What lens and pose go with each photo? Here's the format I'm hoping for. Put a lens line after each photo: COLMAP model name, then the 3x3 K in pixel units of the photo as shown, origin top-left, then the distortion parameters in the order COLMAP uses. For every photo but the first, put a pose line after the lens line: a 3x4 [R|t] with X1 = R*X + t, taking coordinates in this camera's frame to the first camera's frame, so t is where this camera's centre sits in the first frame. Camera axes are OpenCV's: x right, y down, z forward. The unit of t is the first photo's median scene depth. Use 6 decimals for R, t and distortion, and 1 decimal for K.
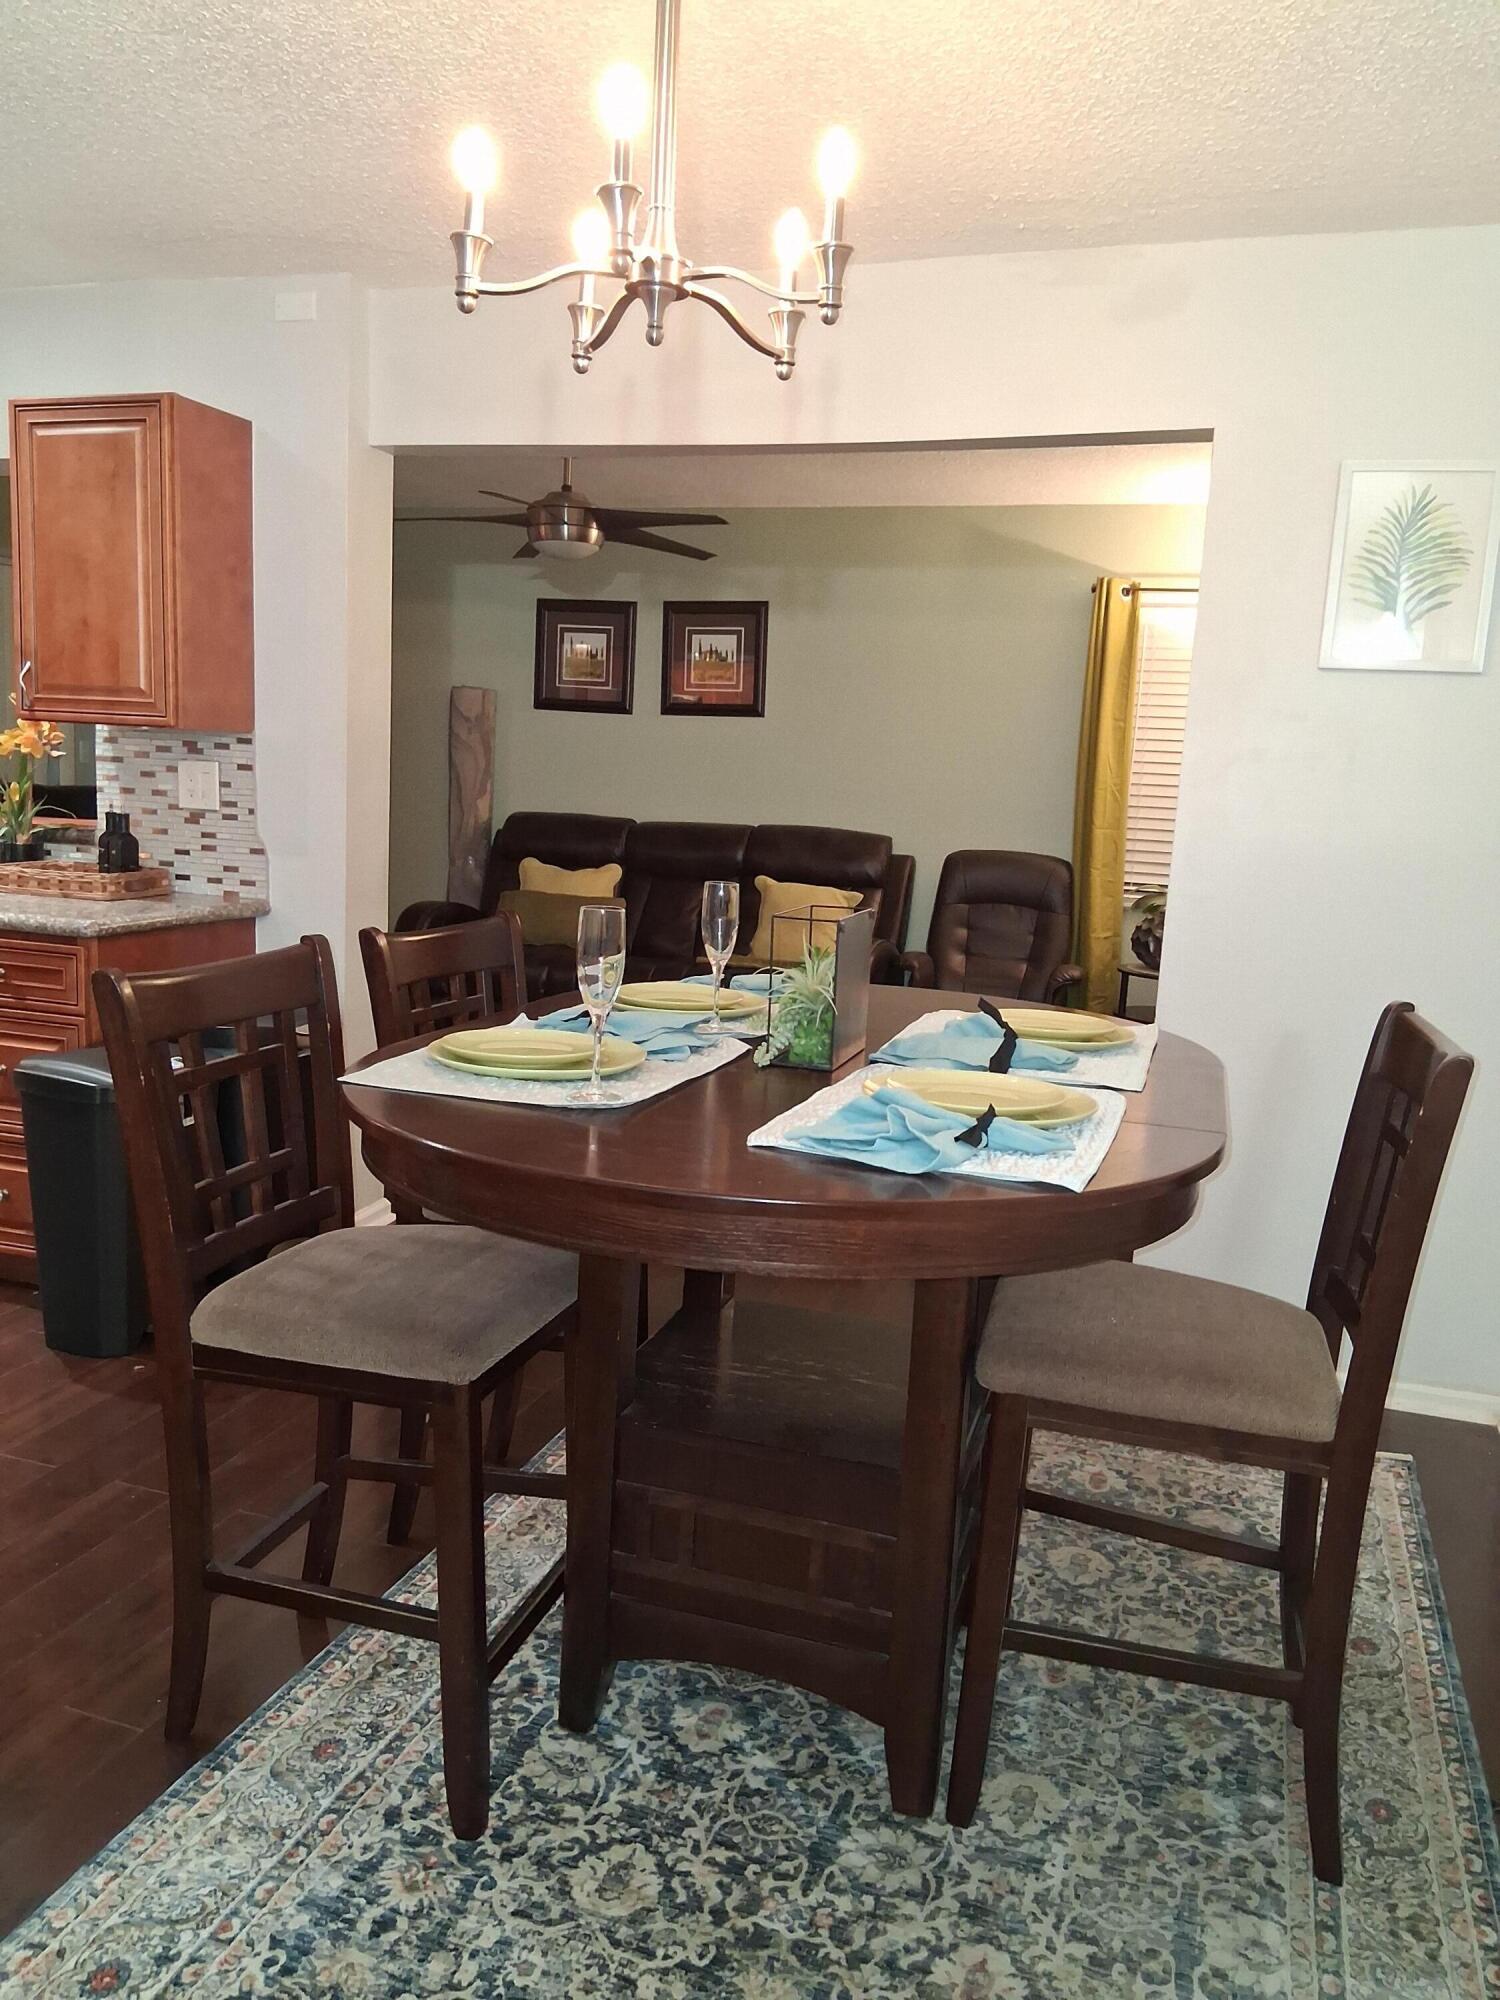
lens RADIAL K [[1513.0, 0, 750.0], [0, 1513.0, 1000.0], [0, 0, 1]] dist [0.114876, -0.194420]
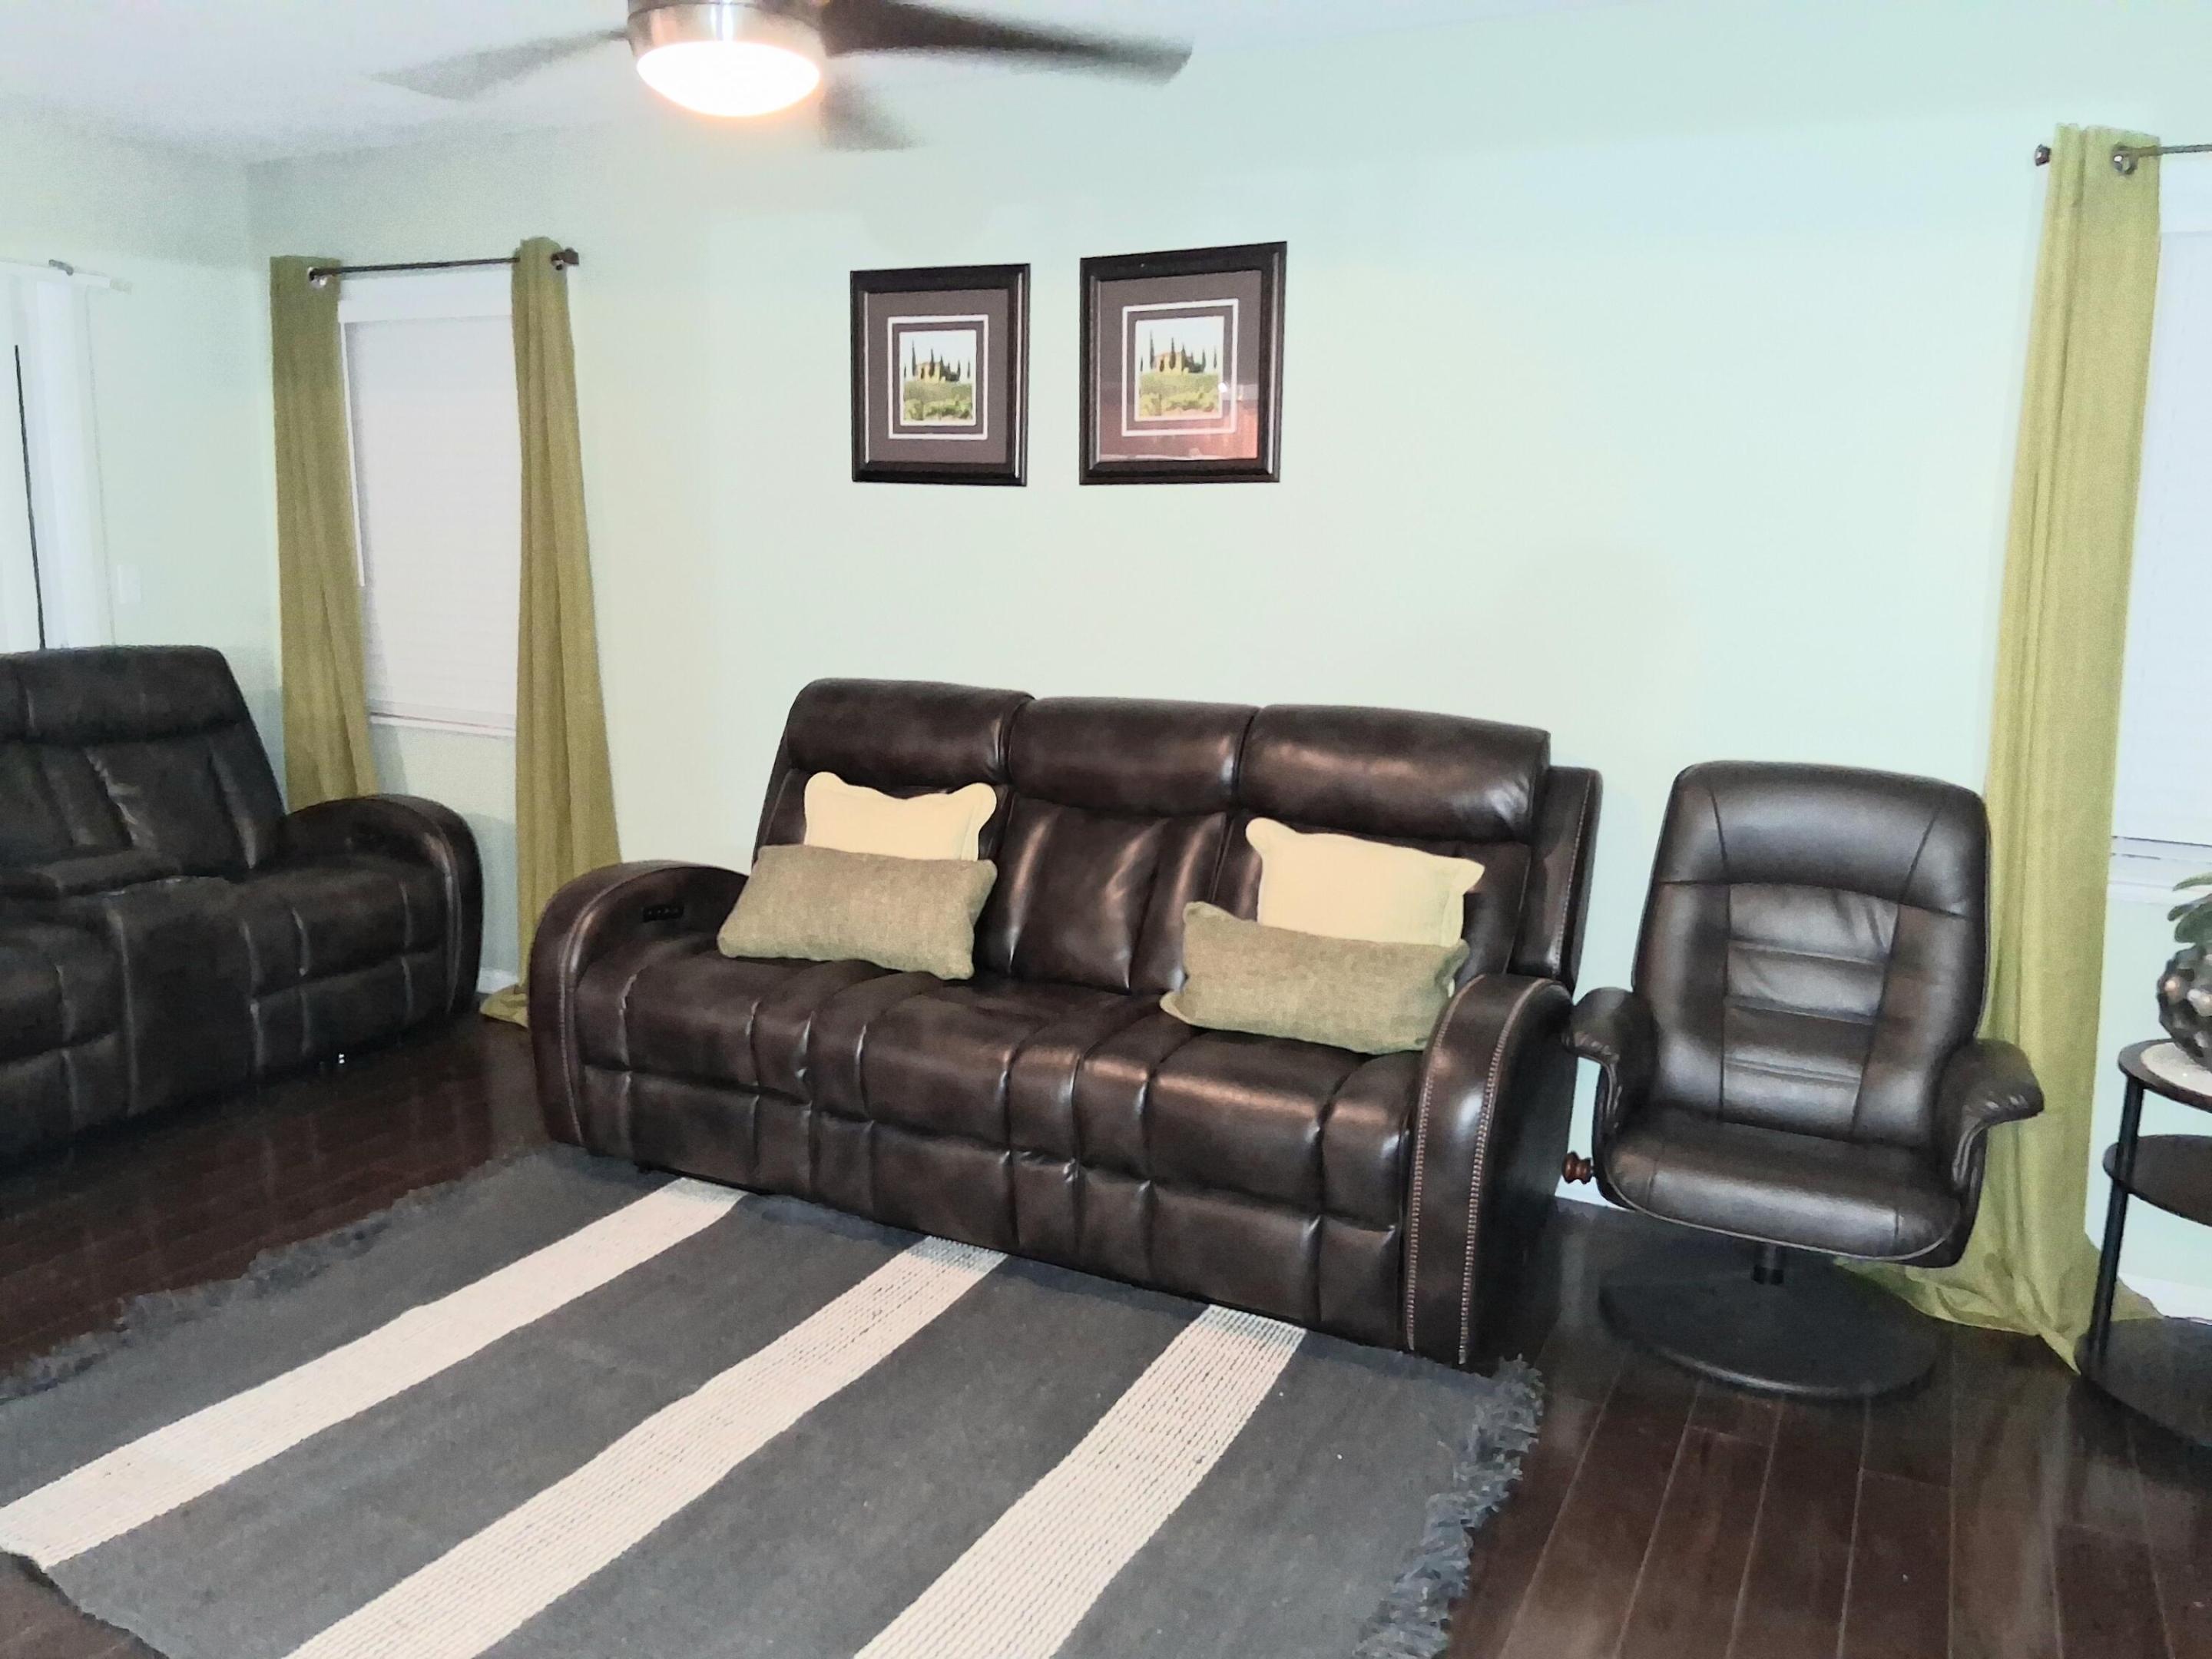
lens RADIAL K [[1673.4, 0, 1106.0], [0, 1673.4, 829.5], [0, 0, 1]] dist [0.114876, -0.194420]
pose [[0.987495, -0.001222, -0.157643, 0.039571], [0.004282, 0.999809, 0.019072, -0.084851], [0.157590, -0.019509, 0.987312, 0.452164]]
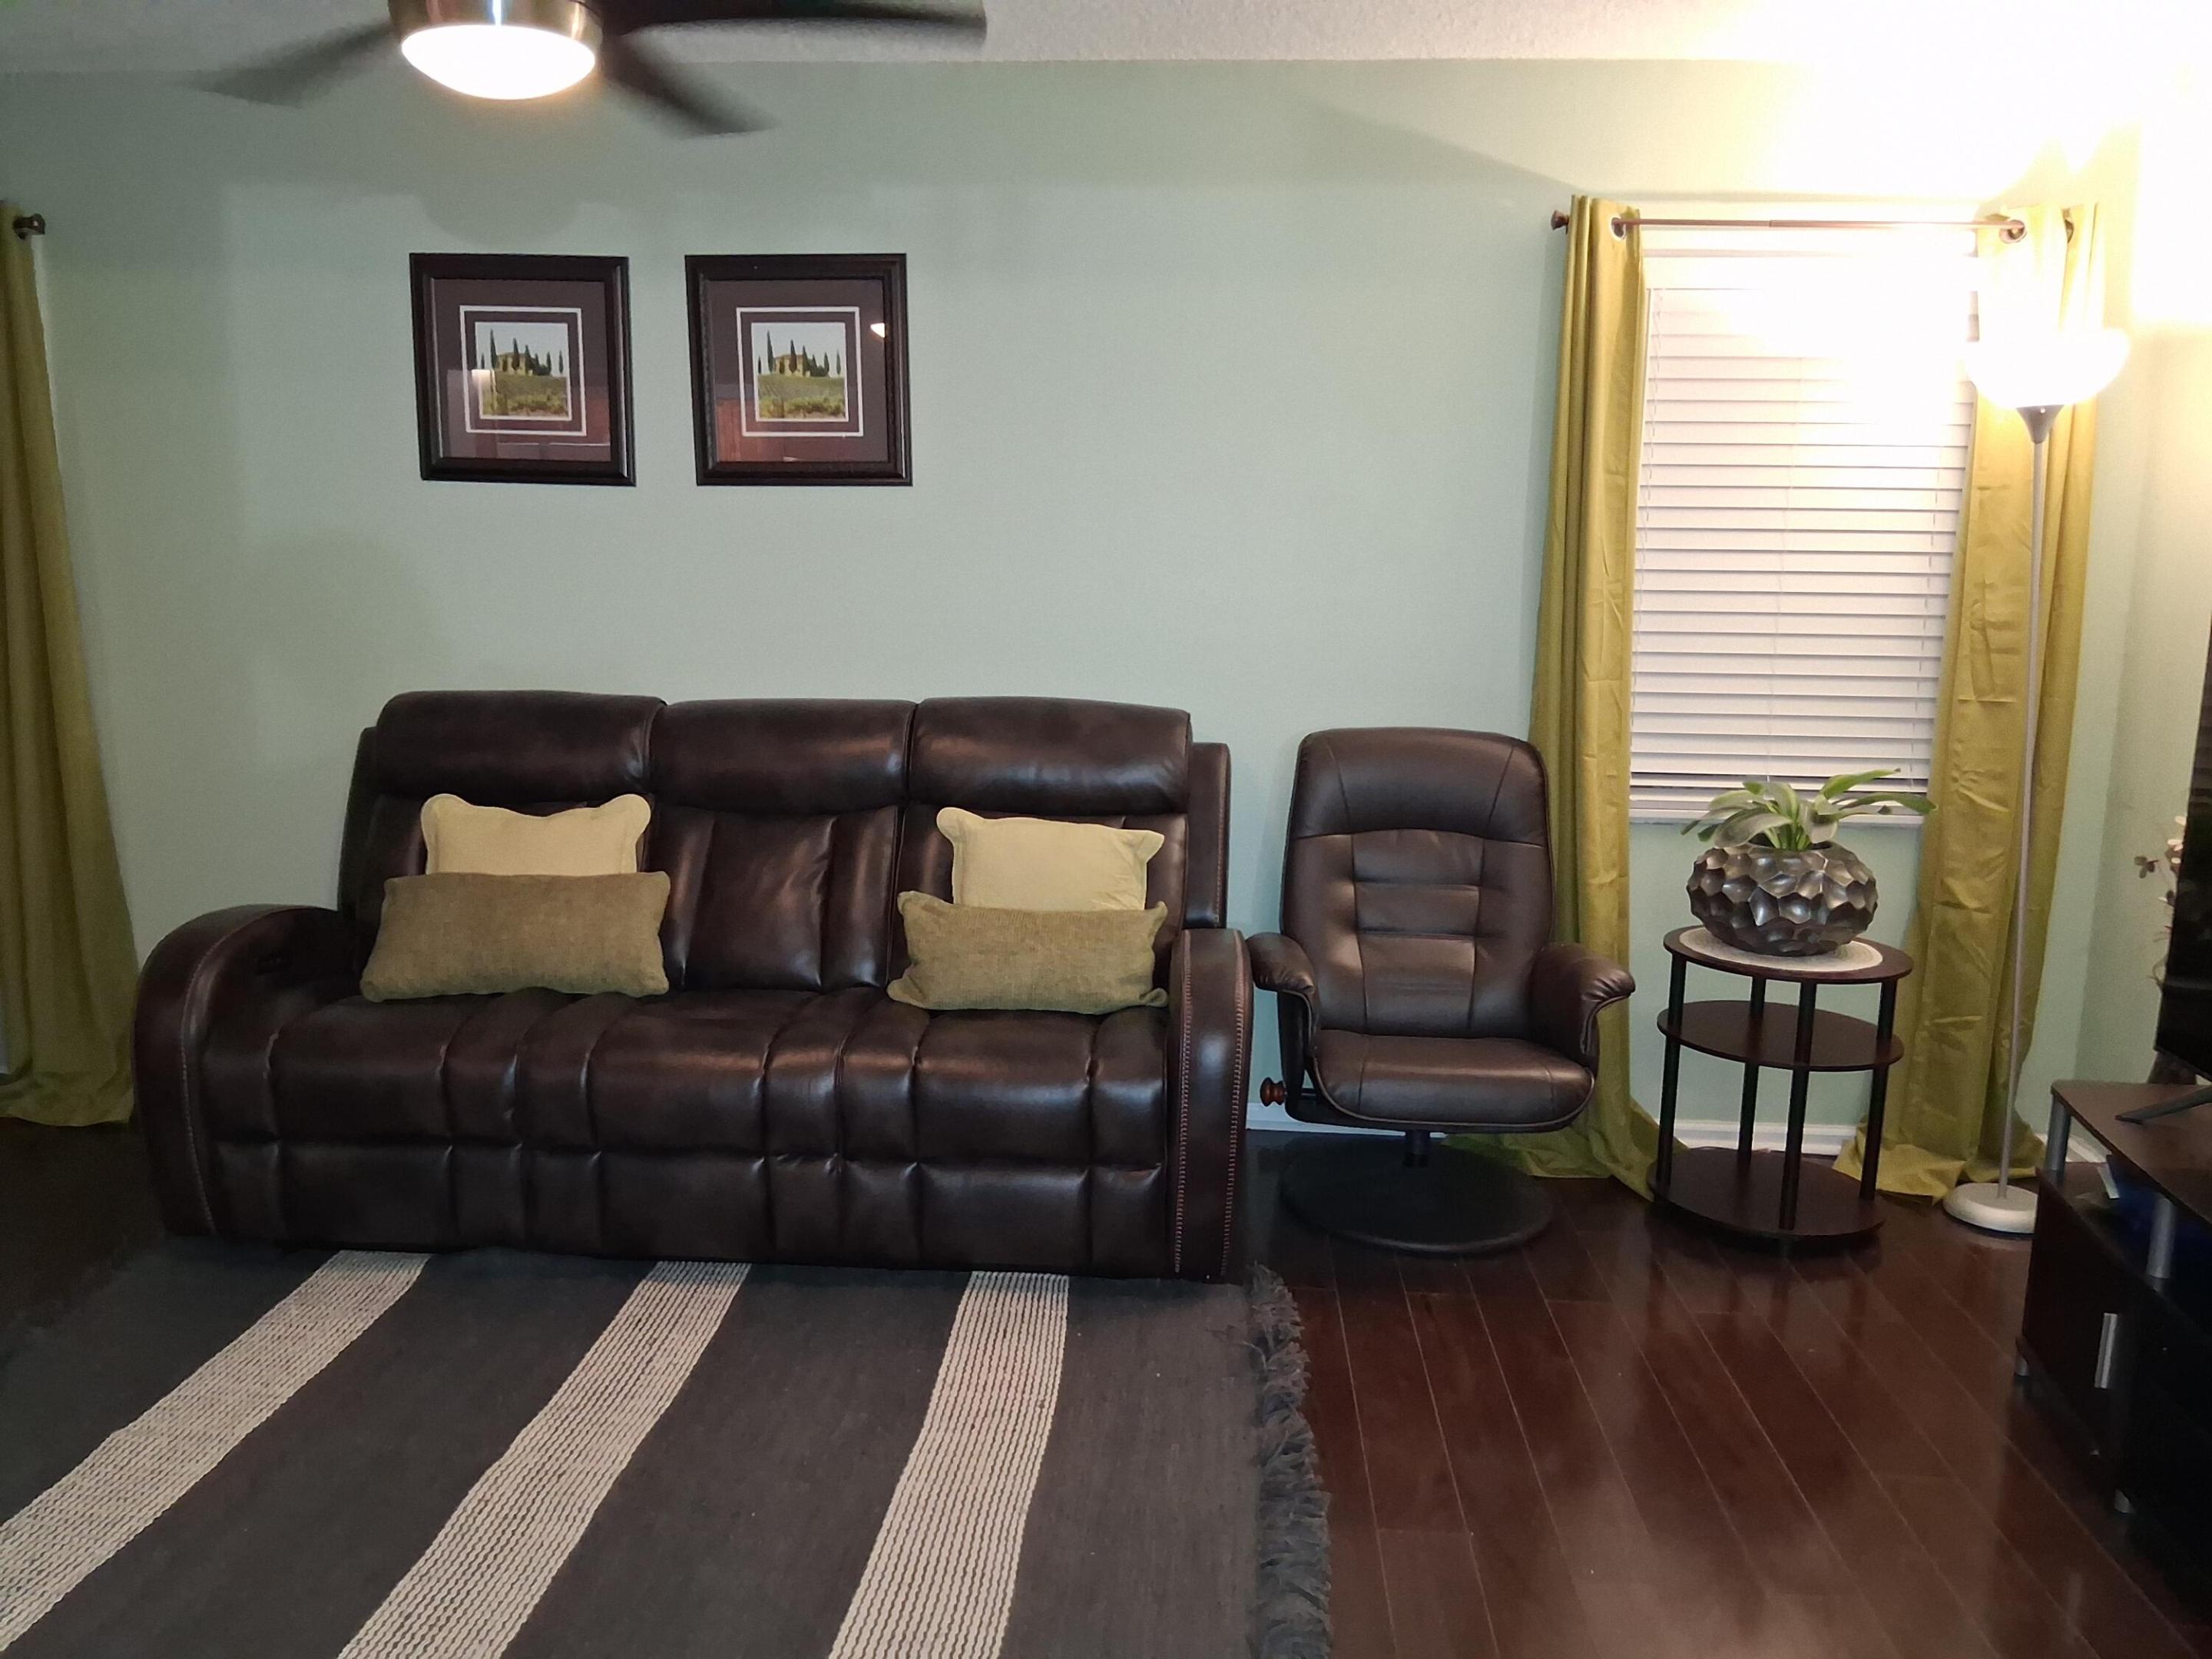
lens RADIAL K [[1673.4, 0, 1106.0], [0, 1673.4, 829.5], [0, 0, 1]] dist [0.114876, -0.194420]
pose [[0.966544, -0.078165, 0.244300, -0.074892], [0.073390, 0.996893, 0.028601, -0.082785], [-0.245777, -0.009715, 0.969278, 0.436138]]
